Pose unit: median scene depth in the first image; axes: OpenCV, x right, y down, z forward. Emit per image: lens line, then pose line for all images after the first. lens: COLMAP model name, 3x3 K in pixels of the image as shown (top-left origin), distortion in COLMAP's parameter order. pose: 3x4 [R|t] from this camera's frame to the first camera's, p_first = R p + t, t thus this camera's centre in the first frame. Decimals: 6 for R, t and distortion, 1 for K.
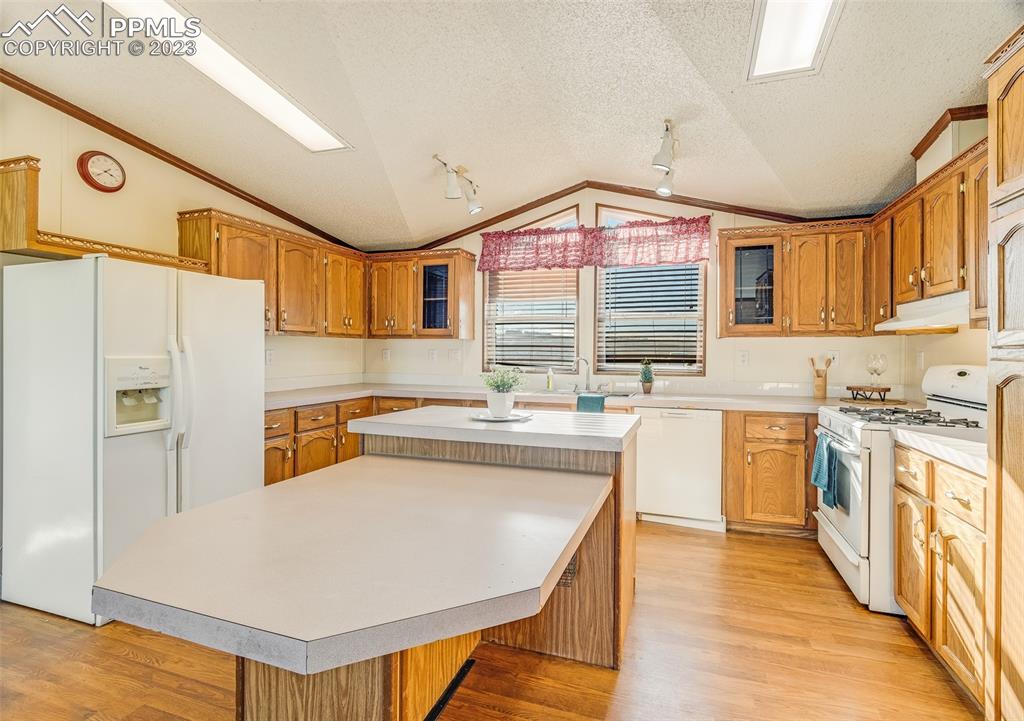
lens RADIAL K [[458.4, 0, 541.2], [0, 458.4, 352.0], [0, 0, 1]] dist [-0.002253, -0.000336]
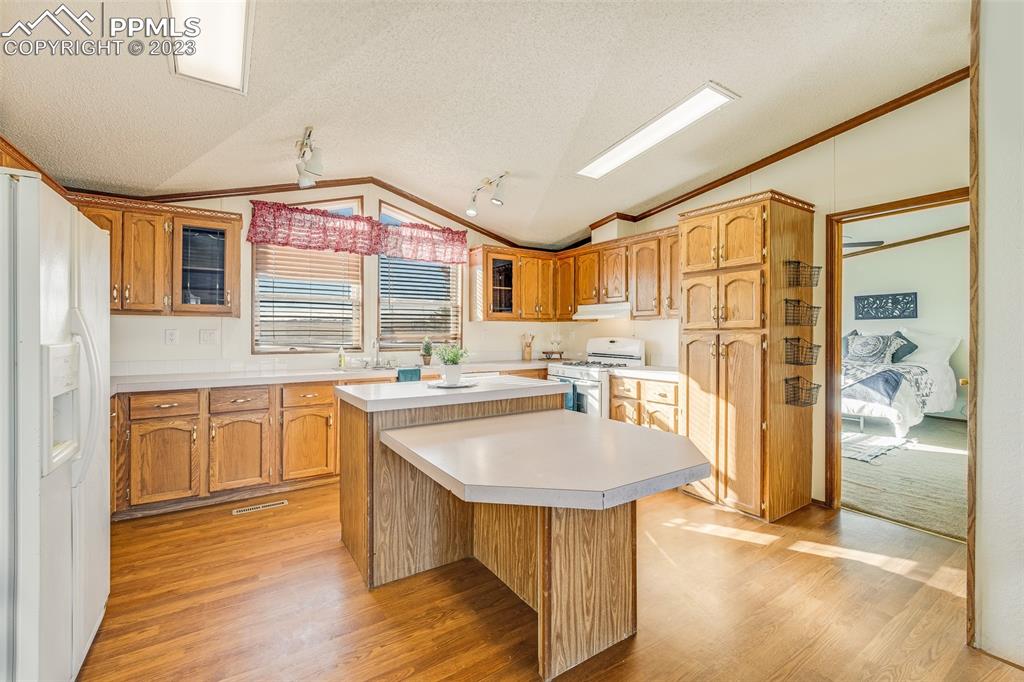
lens RADIAL K [[435.0, 0, 509.6], [0, 435.0, 333.0], [0, 0, 1]] dist [-0.000813, -0.000120]
pose [[0.631479, -0.006167, 0.775368, -0.537019], [0.002768, 0.999980, 0.005700, -0.002089], [-0.775388, -0.001453, 0.631484, 0.081803]]
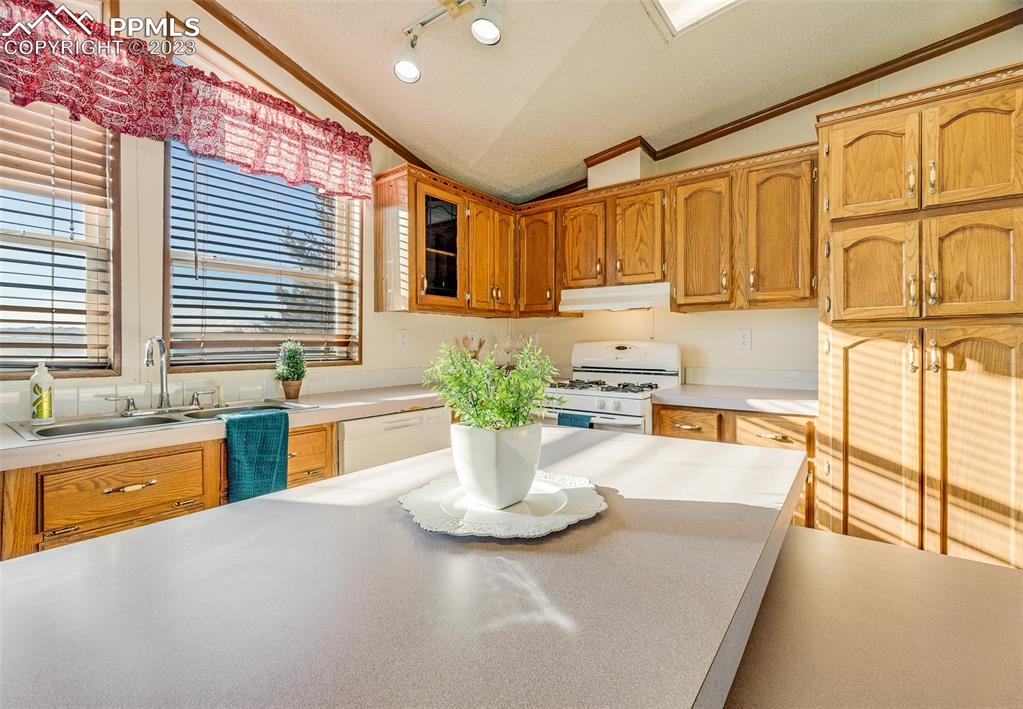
lens RADIAL K [[457.3, 0, 529.3], [0, 457.3, 345.9], [0, 0, 1]] dist [0.000852, -0.000072]
pose [[0.305880, -0.007298, 0.952042, -0.230926], [0.002963, 0.999973, 0.006713, 0.019885], [-0.952066, 0.000768, 0.305893, 0.527604]]
